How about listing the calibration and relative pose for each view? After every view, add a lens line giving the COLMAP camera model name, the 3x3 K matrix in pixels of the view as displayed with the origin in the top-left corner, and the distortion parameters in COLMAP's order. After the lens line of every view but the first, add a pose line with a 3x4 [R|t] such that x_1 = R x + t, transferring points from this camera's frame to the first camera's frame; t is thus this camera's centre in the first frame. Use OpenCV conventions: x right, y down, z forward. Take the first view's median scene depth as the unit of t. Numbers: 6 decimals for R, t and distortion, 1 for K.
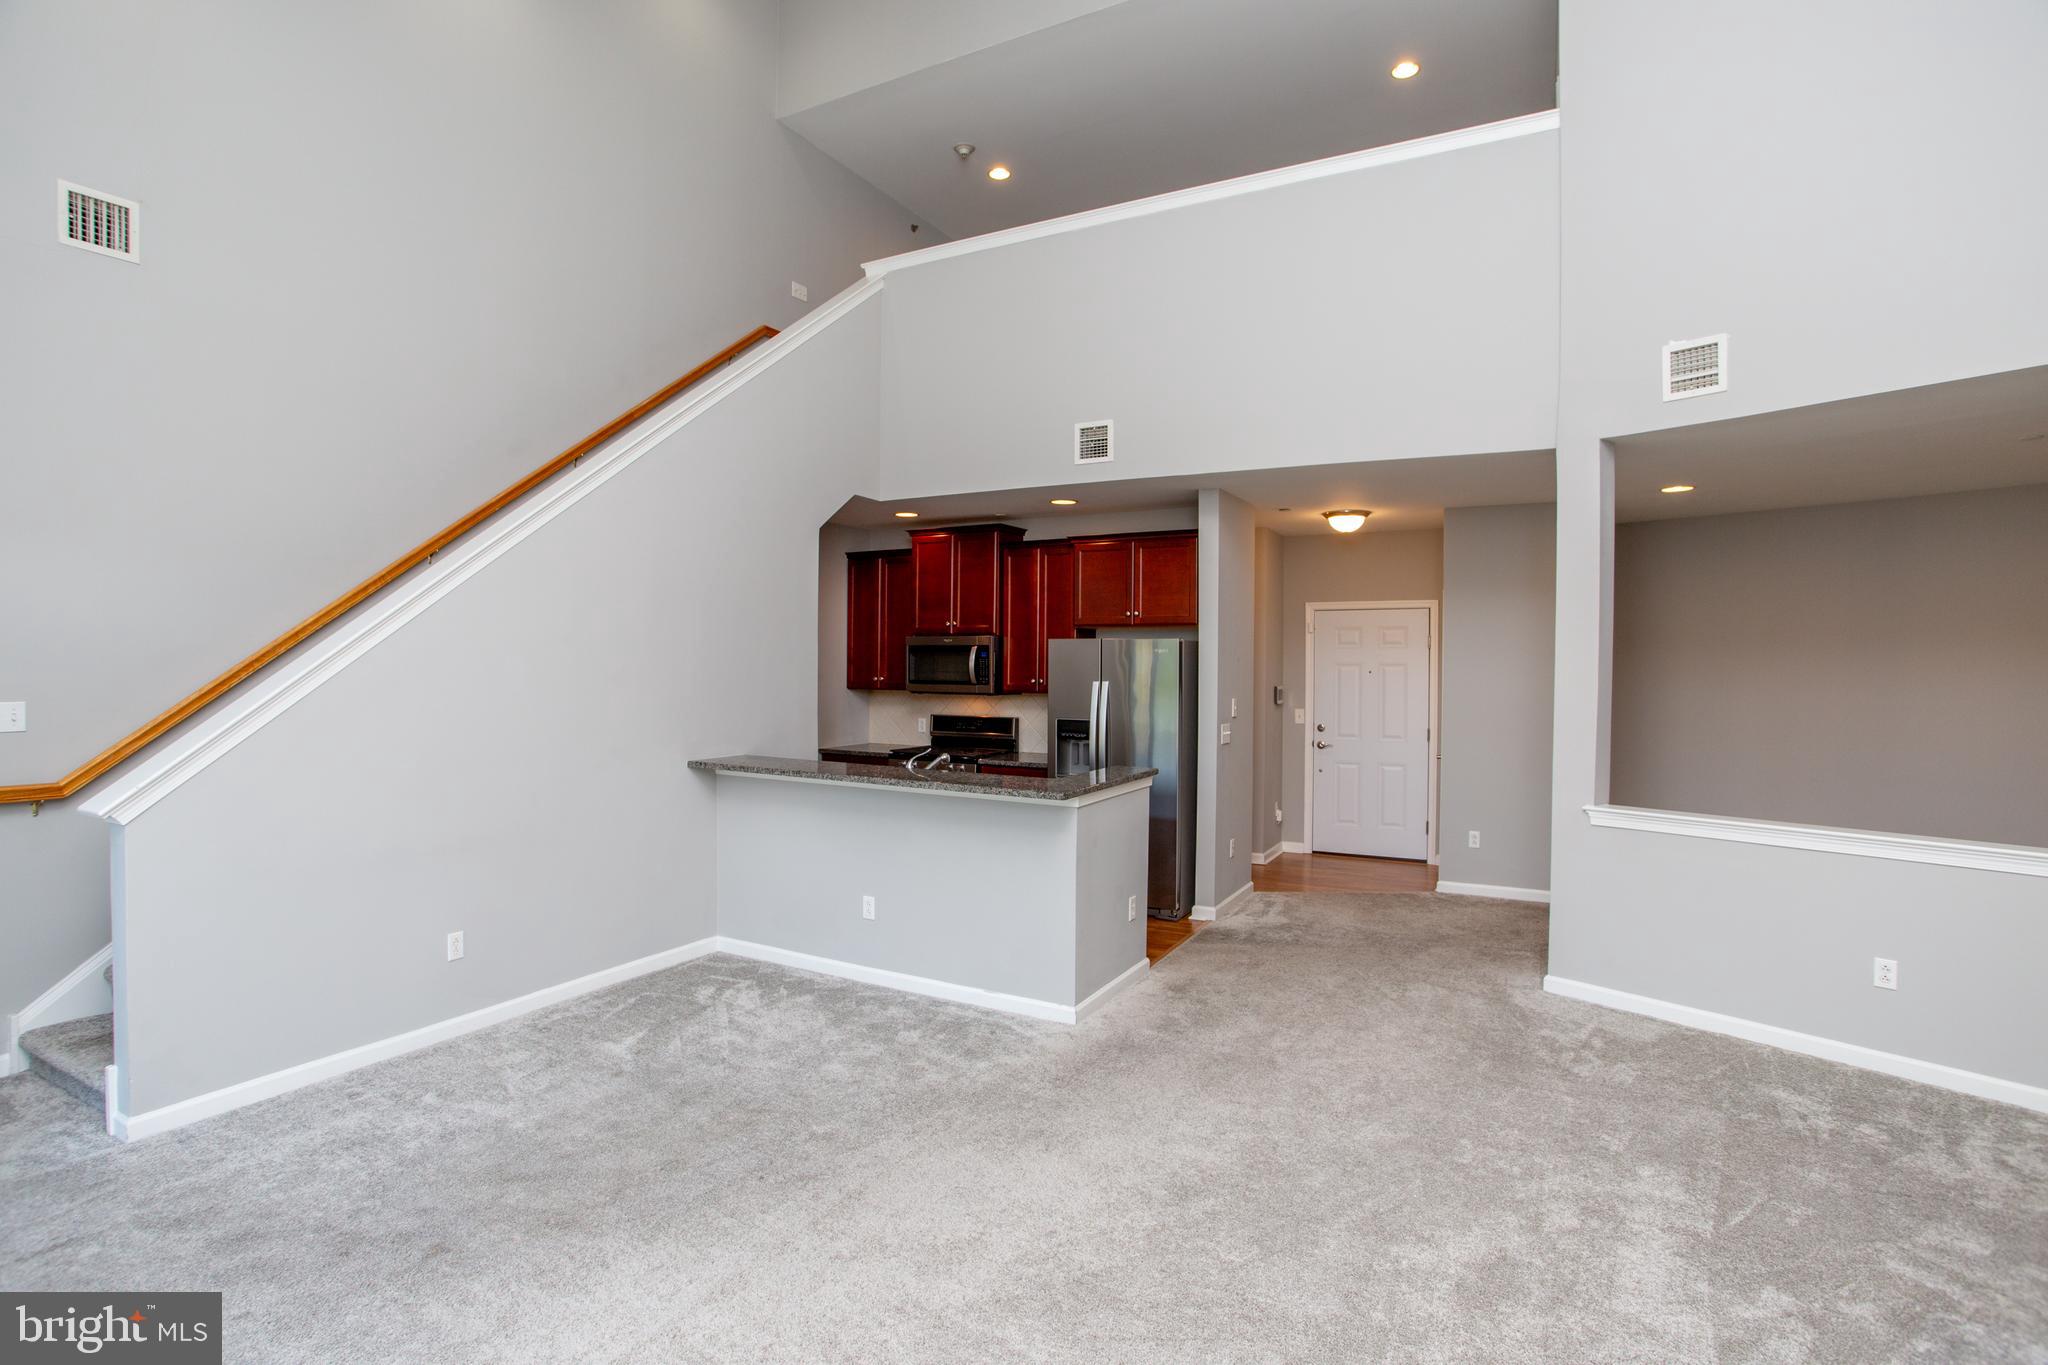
lens RADIAL K [[983.1, 0, 1019.2], [0, 983.1, 676.8], [0, 0, 1]] dist [-0.072812, 0.025738]
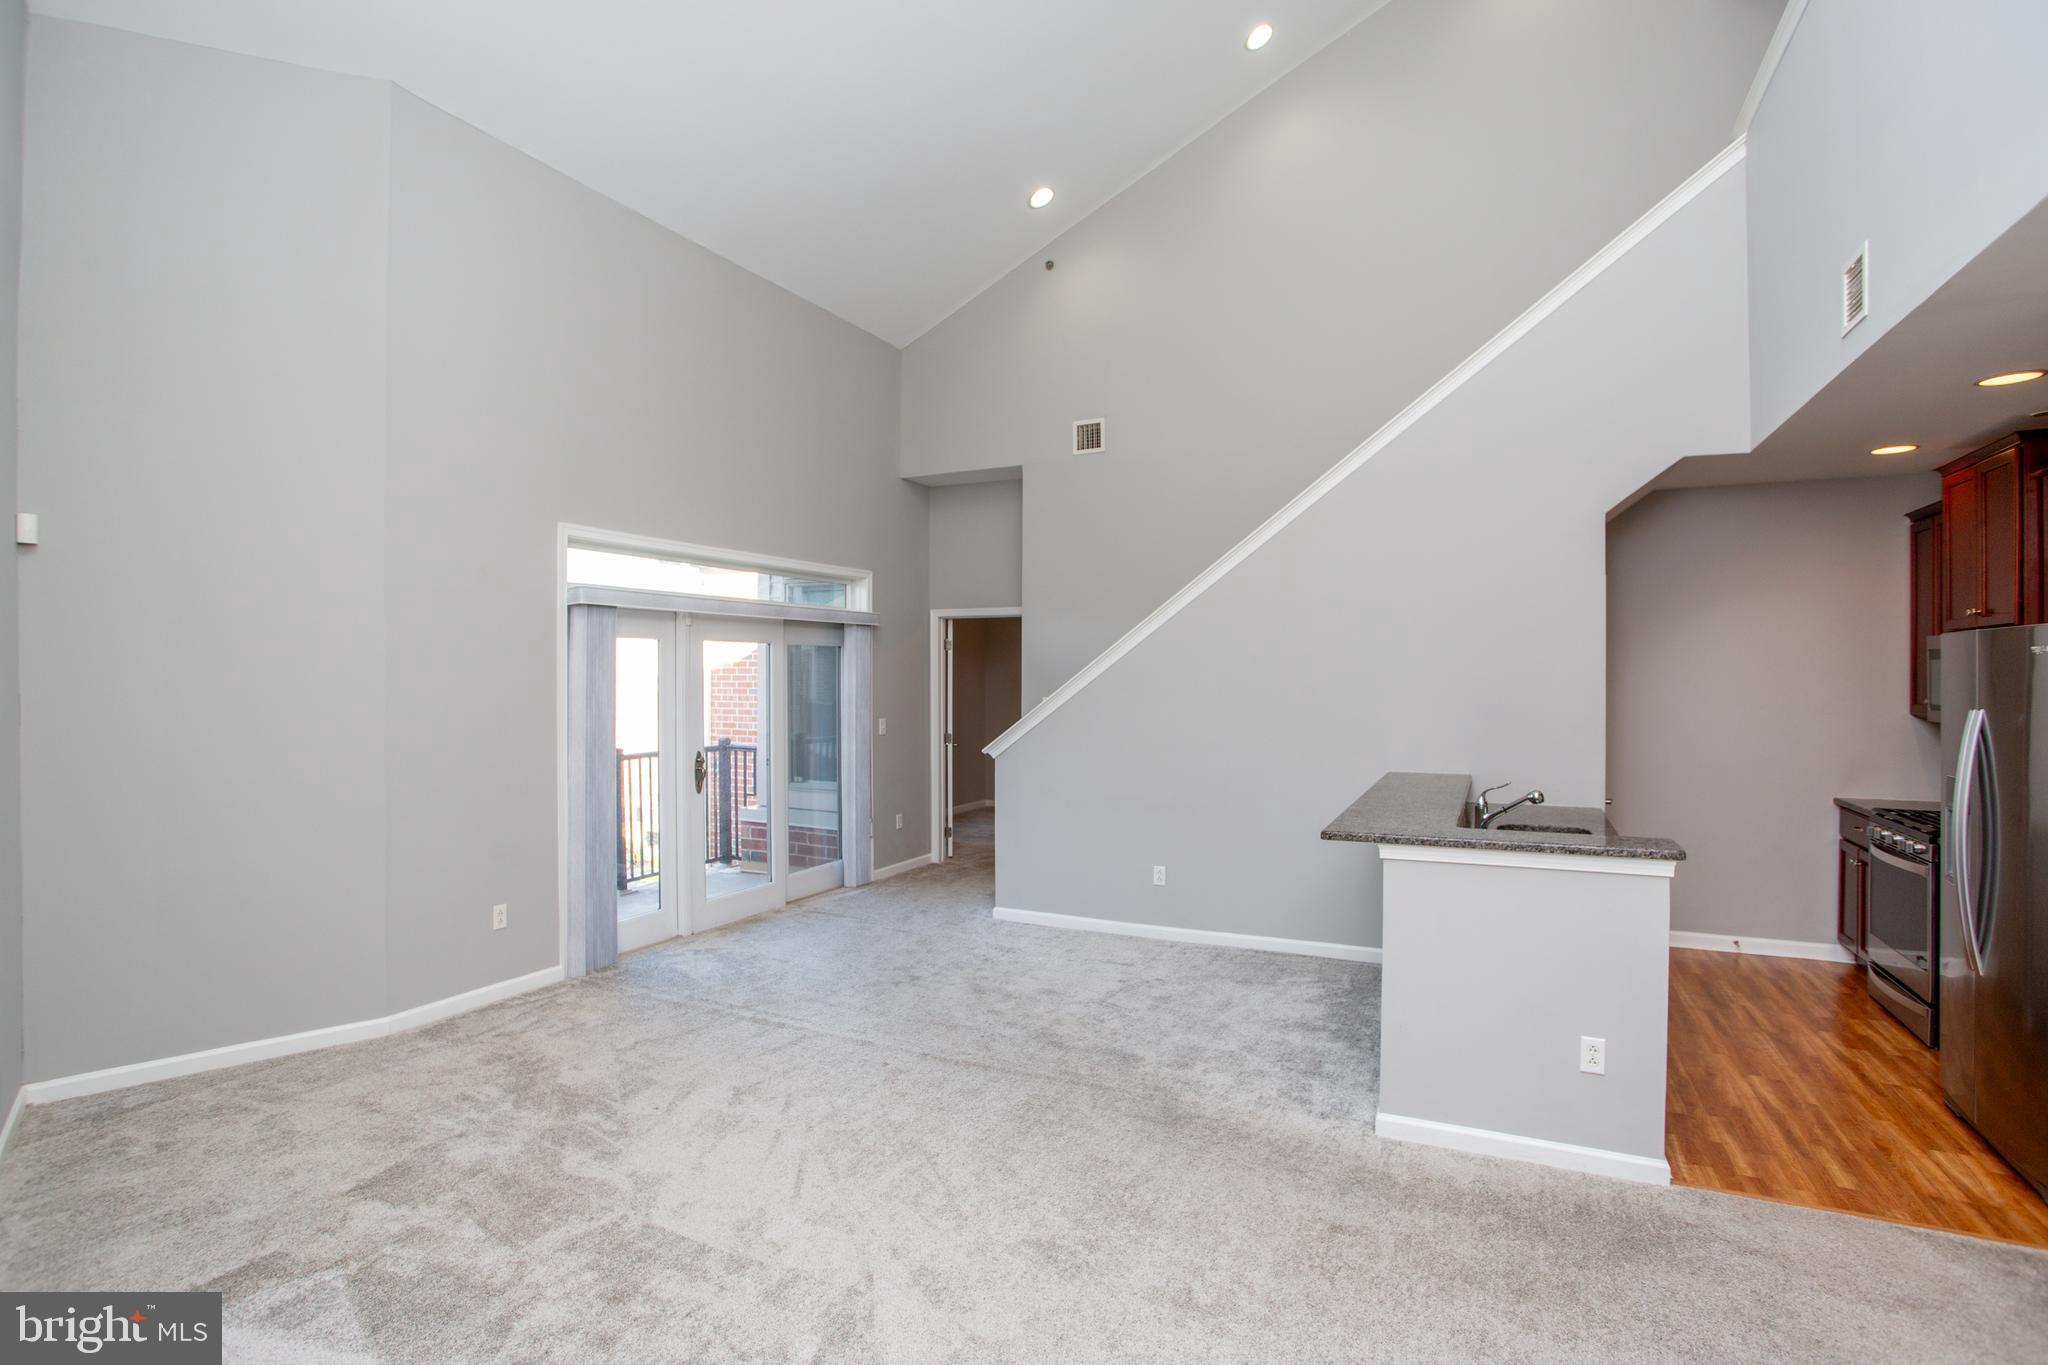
lens RADIAL K [[983.1, 0, 1019.2], [0, 983.1, 676.8], [0, 0, 1]] dist [-0.072812, 0.025738]
pose [[0.052903, -0.007258, -0.998573, 0.526577], [-0.016749, 0.999826, -0.008154, 0.001578], [0.998459, 0.017157, 0.052772, 0.437926]]
